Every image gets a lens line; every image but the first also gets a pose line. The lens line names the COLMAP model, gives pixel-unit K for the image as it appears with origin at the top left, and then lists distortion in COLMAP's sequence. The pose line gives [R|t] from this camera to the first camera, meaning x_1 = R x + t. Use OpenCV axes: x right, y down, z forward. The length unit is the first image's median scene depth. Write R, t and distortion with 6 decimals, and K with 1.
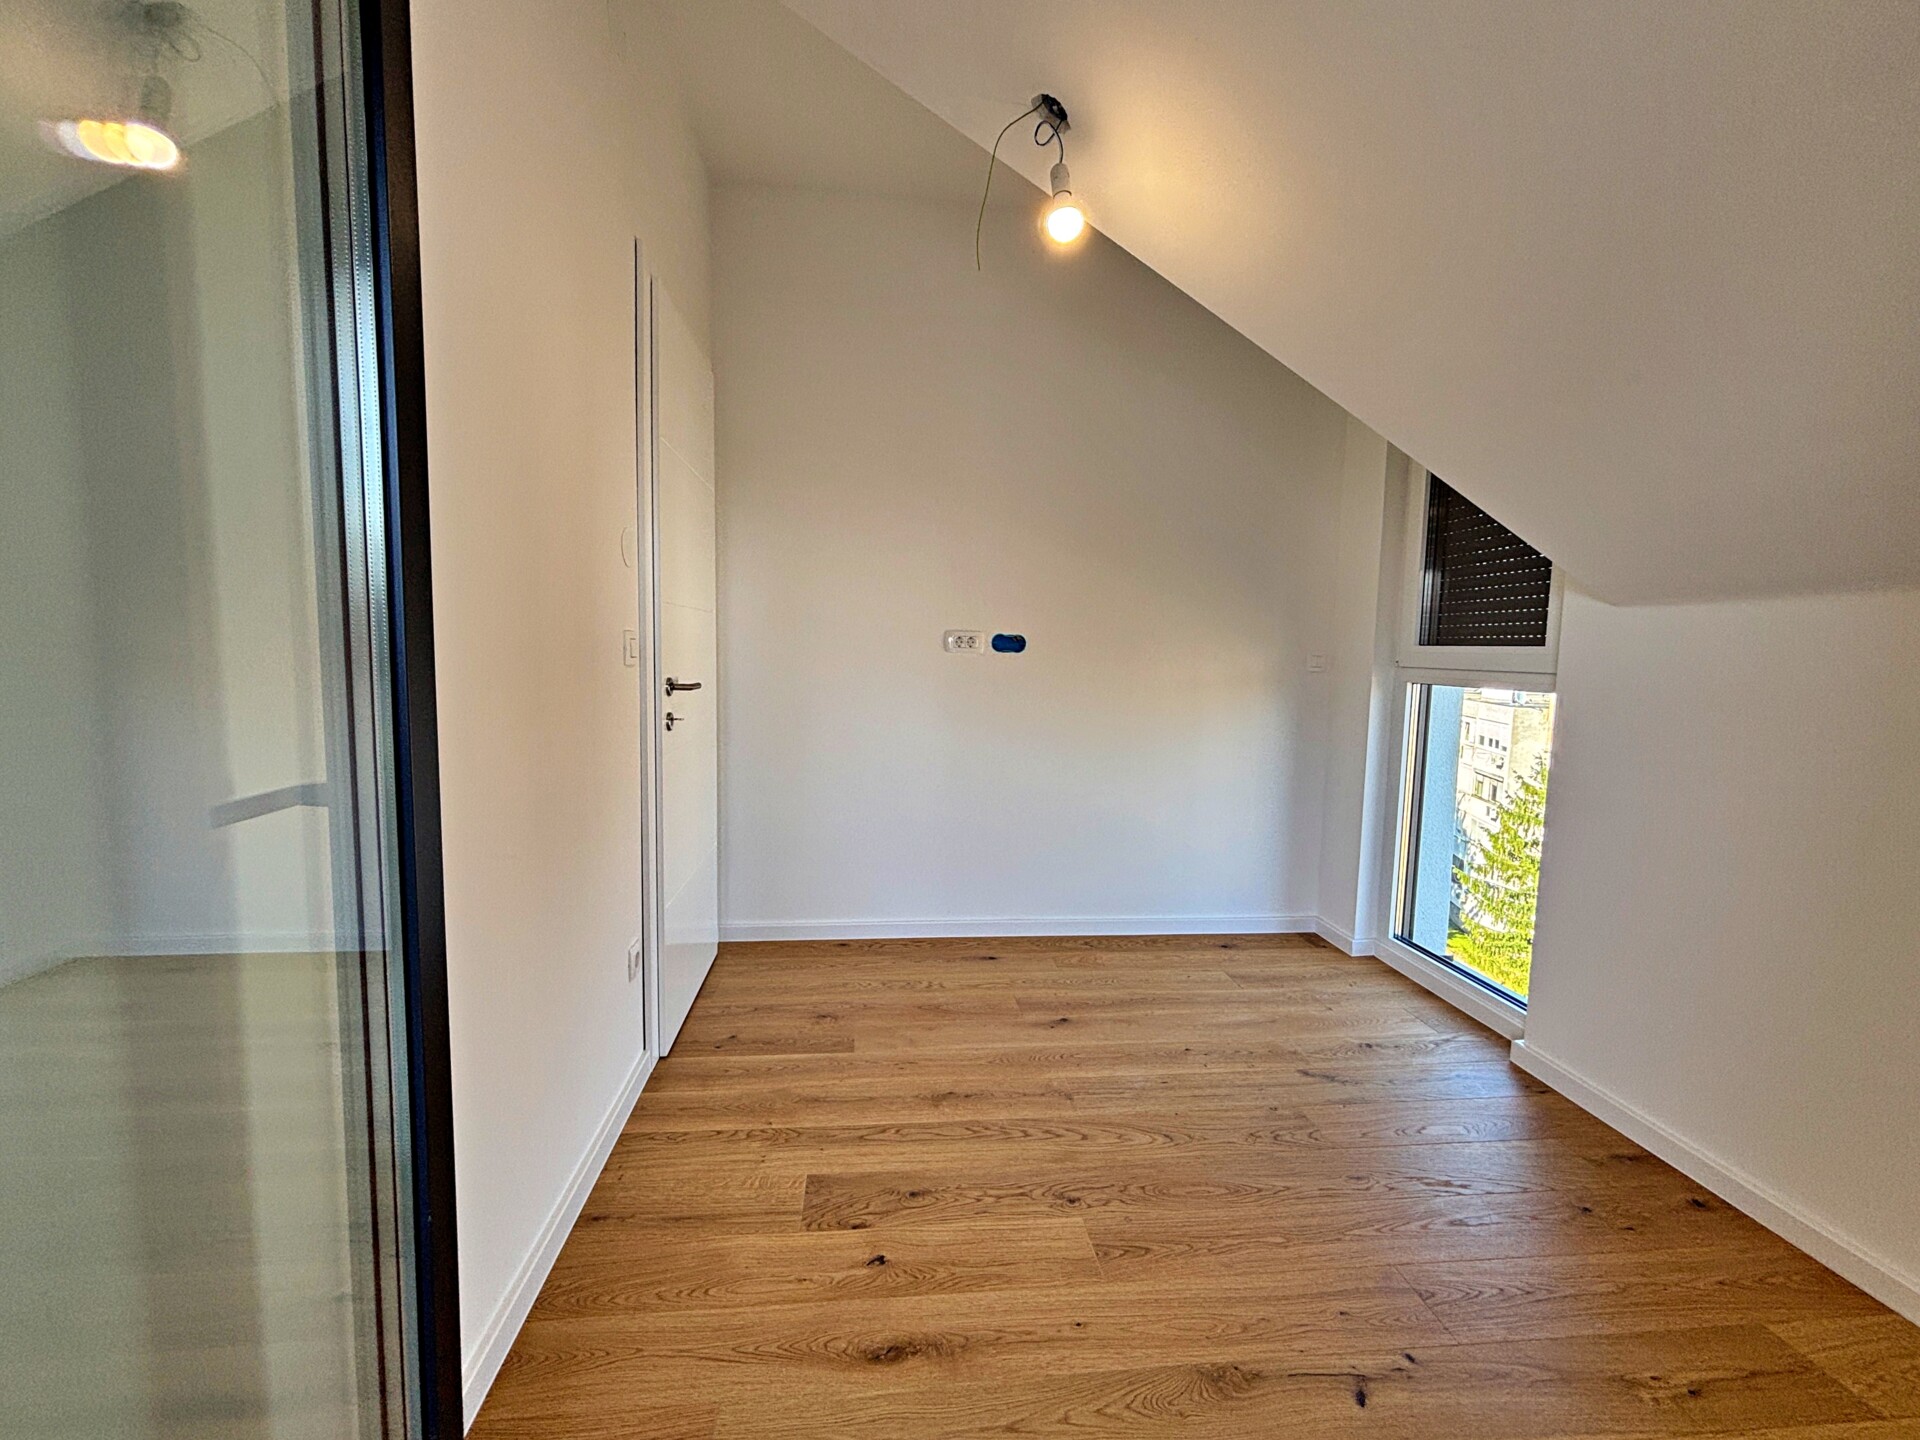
lens RADIAL K [[791.5, 0, 960.0], [0, 791.5, 720.0], [0, 0, 1]] dist [0.002095, 0.000387]
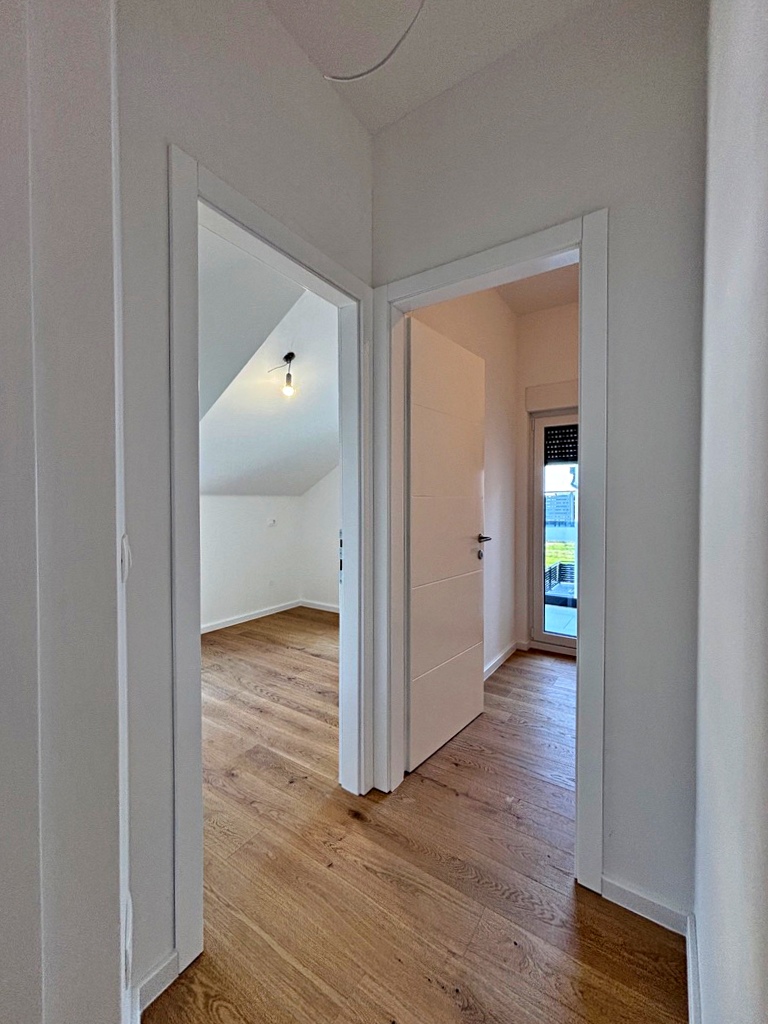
lens RADIAL K [[418.6, 0, 384.0], [0, 418.6, 512.0], [0, 0, 1]] dist [0.020194, 0.000297]
pose [[-0.756678, -0.038494, 0.652653, -1.160571], [0.043657, 0.993062, 0.109188, -0.236342], [-0.652328, 0.111113, -0.749748, 1.796673]]
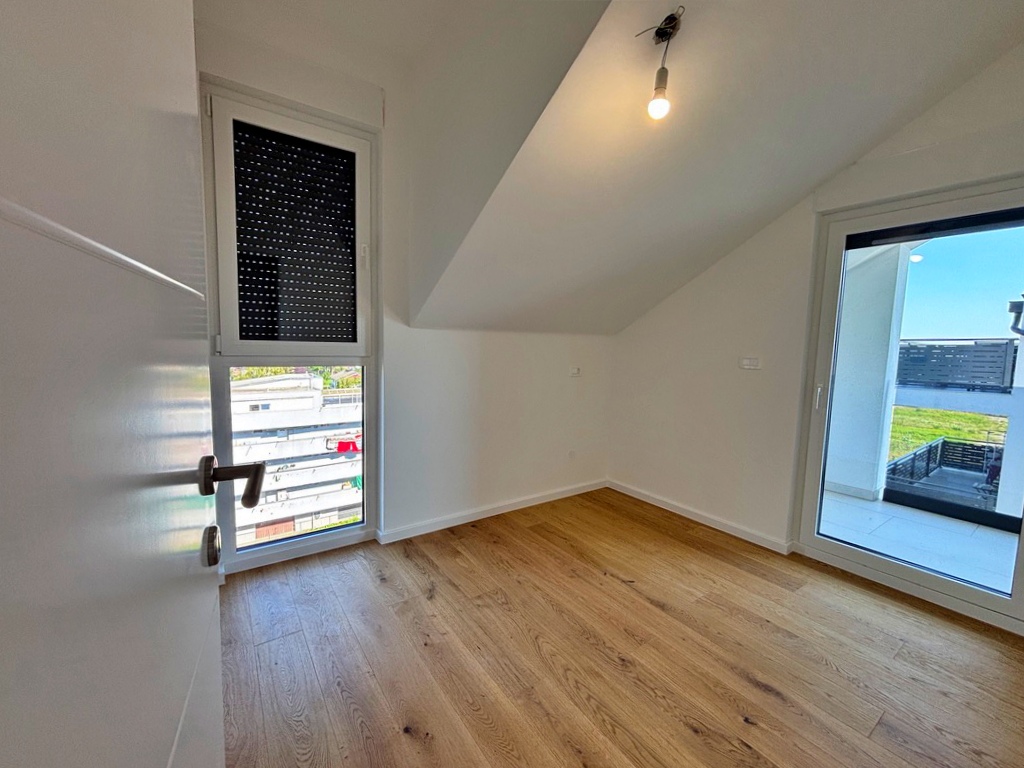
lens RADIAL K [[422.1, 0, 512.0], [0, 422.1, 384.0], [0, 0, 1]] dist [0.002095, 0.000387]
pose [[-0.482514, -0.116659, 0.868085, -0.462192], [0.045220, 0.986451, 0.157700, -0.173291], [-0.874720, 0.115347, -0.470701, 1.459290]]
